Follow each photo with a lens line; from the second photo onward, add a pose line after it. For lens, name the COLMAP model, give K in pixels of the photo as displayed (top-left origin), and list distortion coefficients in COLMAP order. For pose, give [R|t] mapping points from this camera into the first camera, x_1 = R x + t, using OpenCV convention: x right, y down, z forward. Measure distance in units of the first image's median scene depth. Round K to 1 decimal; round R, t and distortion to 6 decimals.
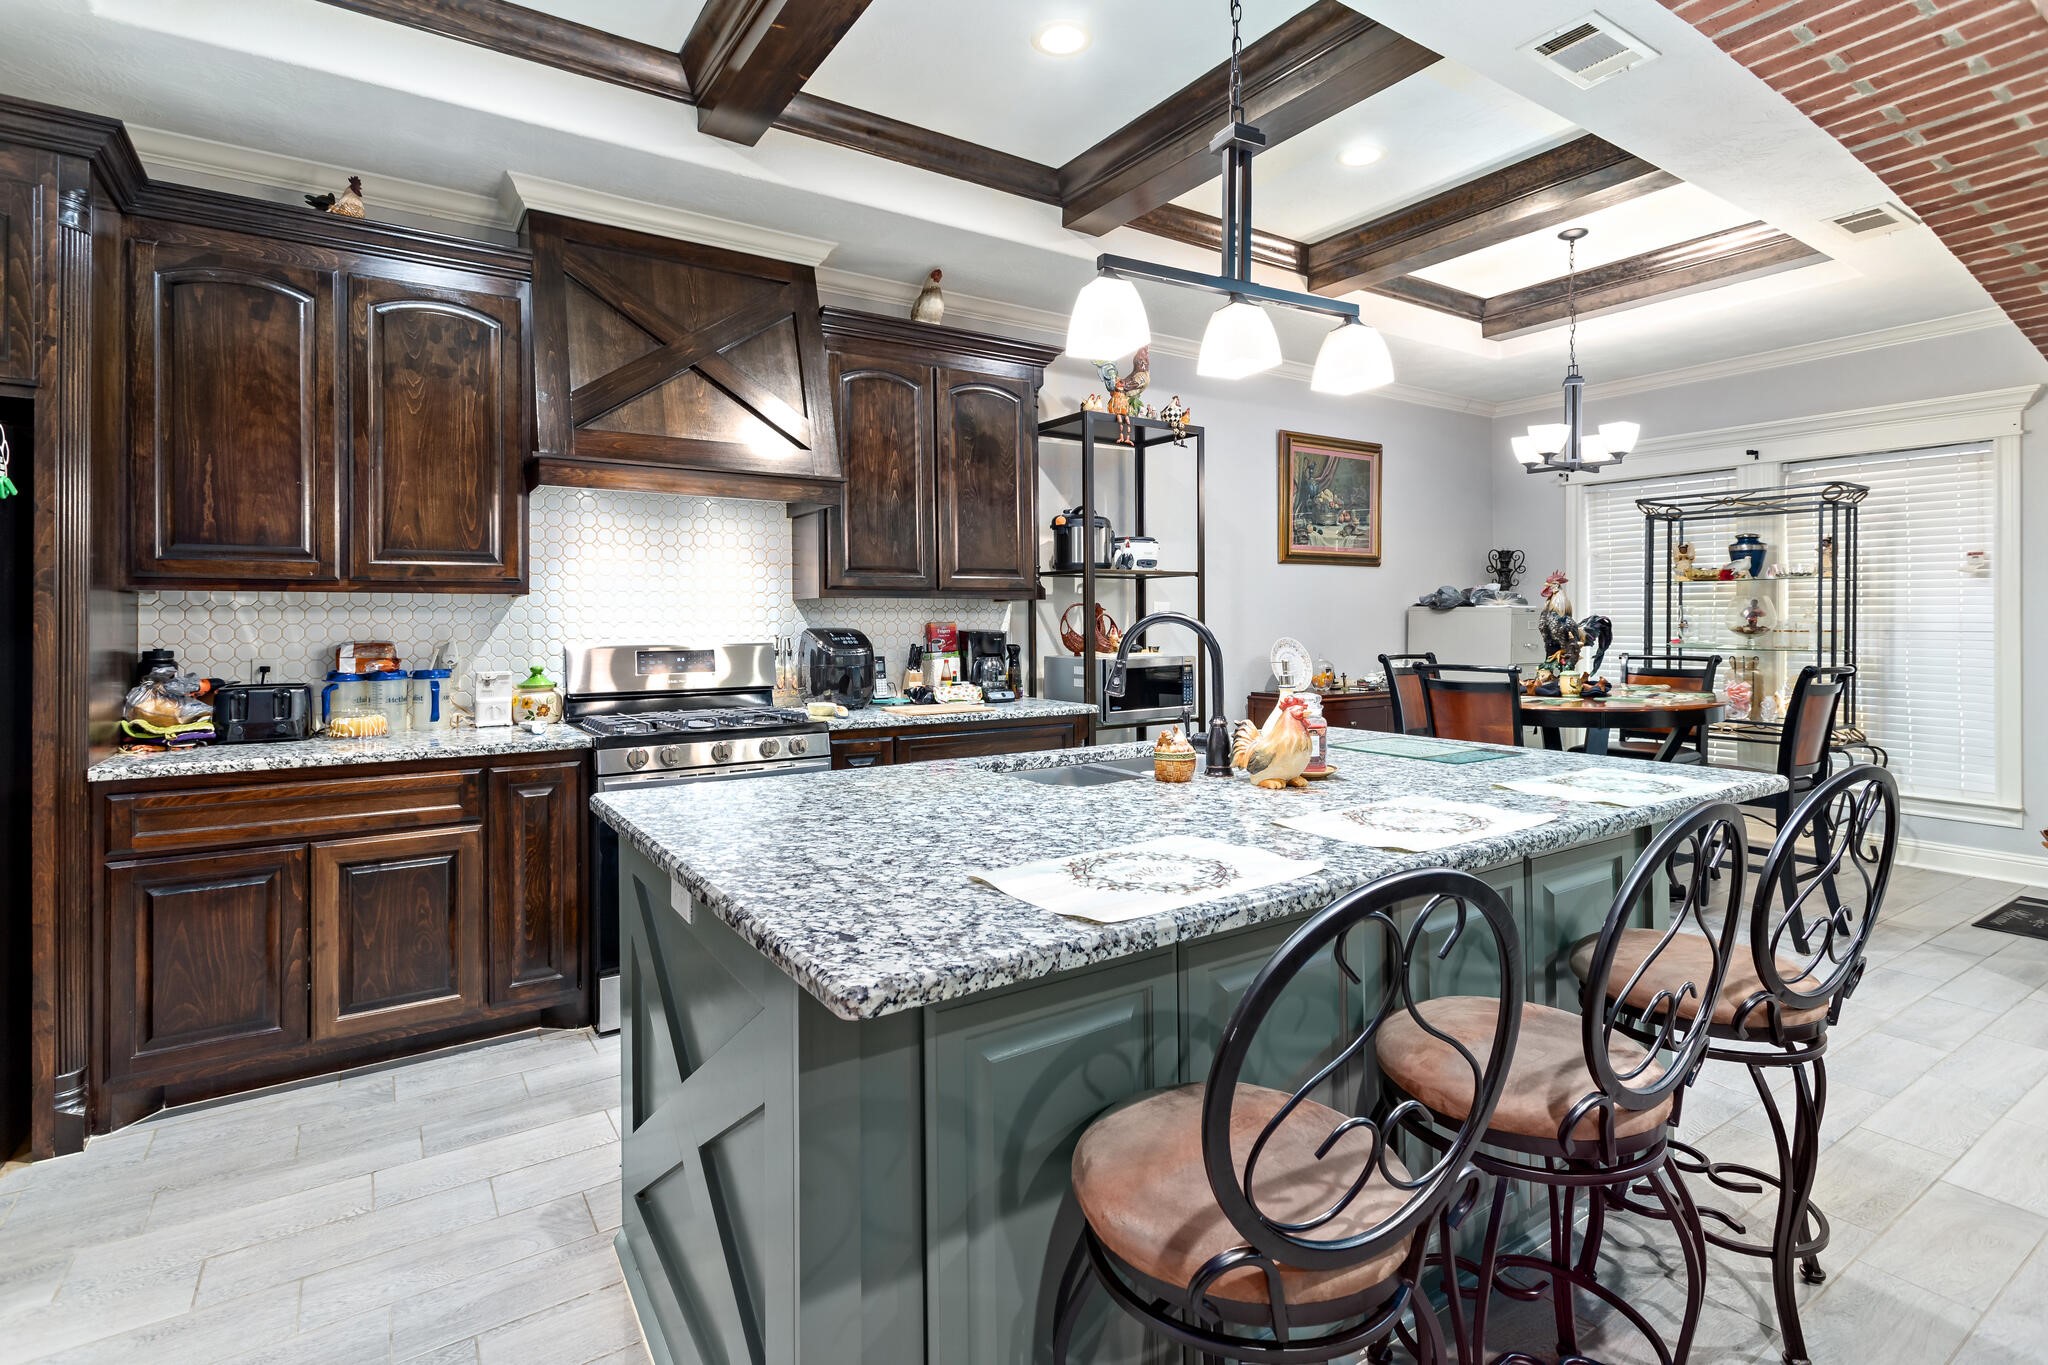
lens RADIAL K [[979.3, 0, 1026.5], [0, 979.3, 635.8], [0, 0, 1]] dist [0.000318, 0.000503]
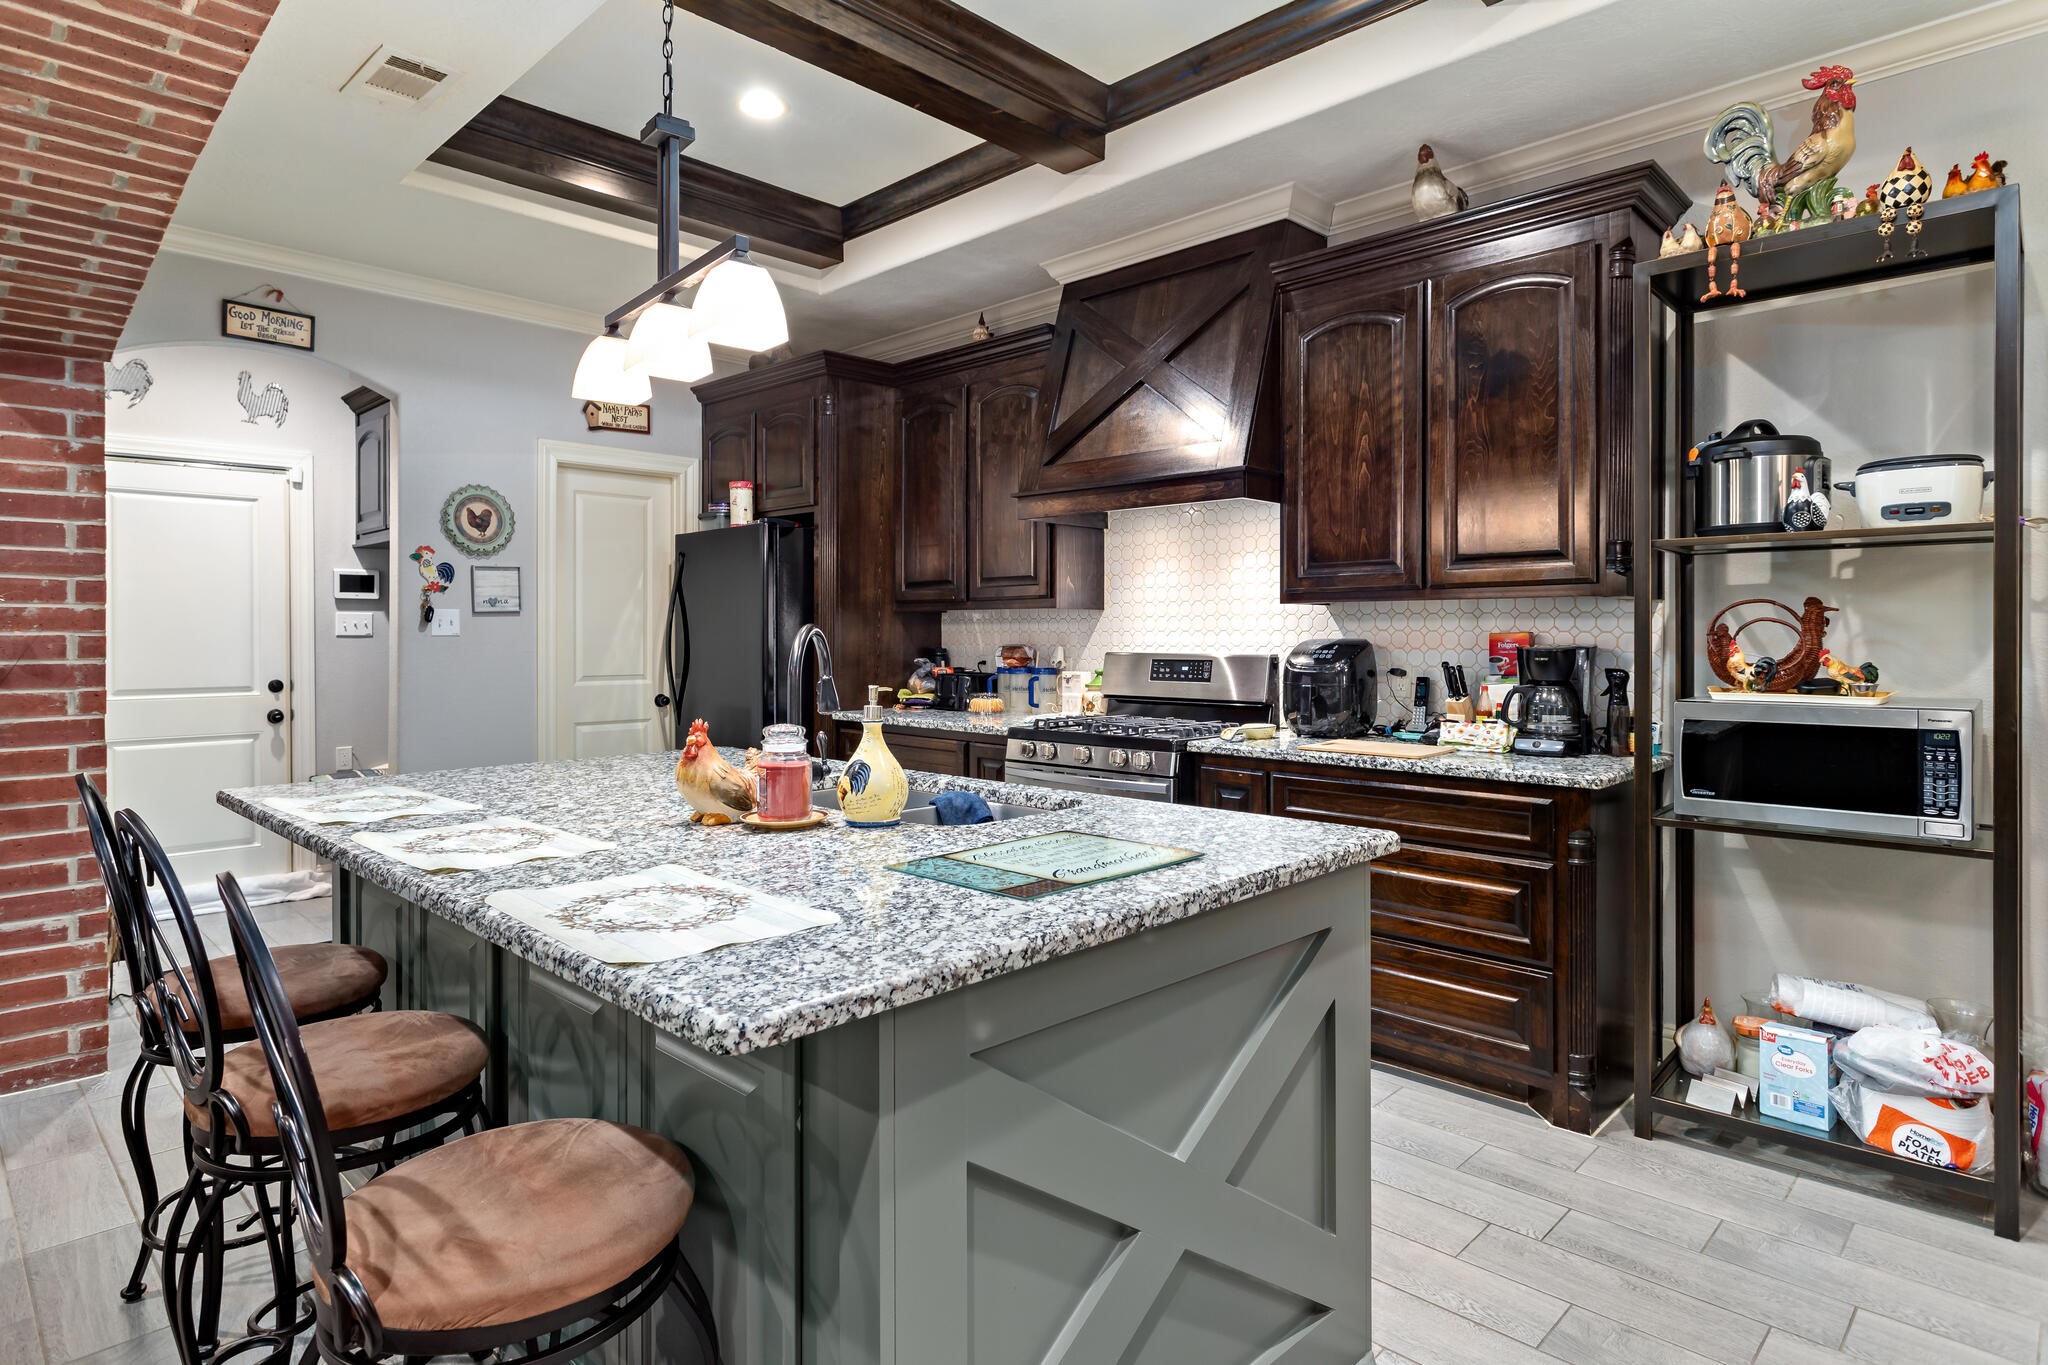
lens RADIAL K [[1127.2, 0, 1020.6], [0, 1127.2, 635.3], [0, 0, 1]] dist [-0.001249, -0.000382]
pose [[0.202066, 0.007745, -0.979341, 0.647325], [-0.013097, 0.999901, 0.005205, -0.011896], [0.979284, 0.011775, 0.202147, 0.522014]]
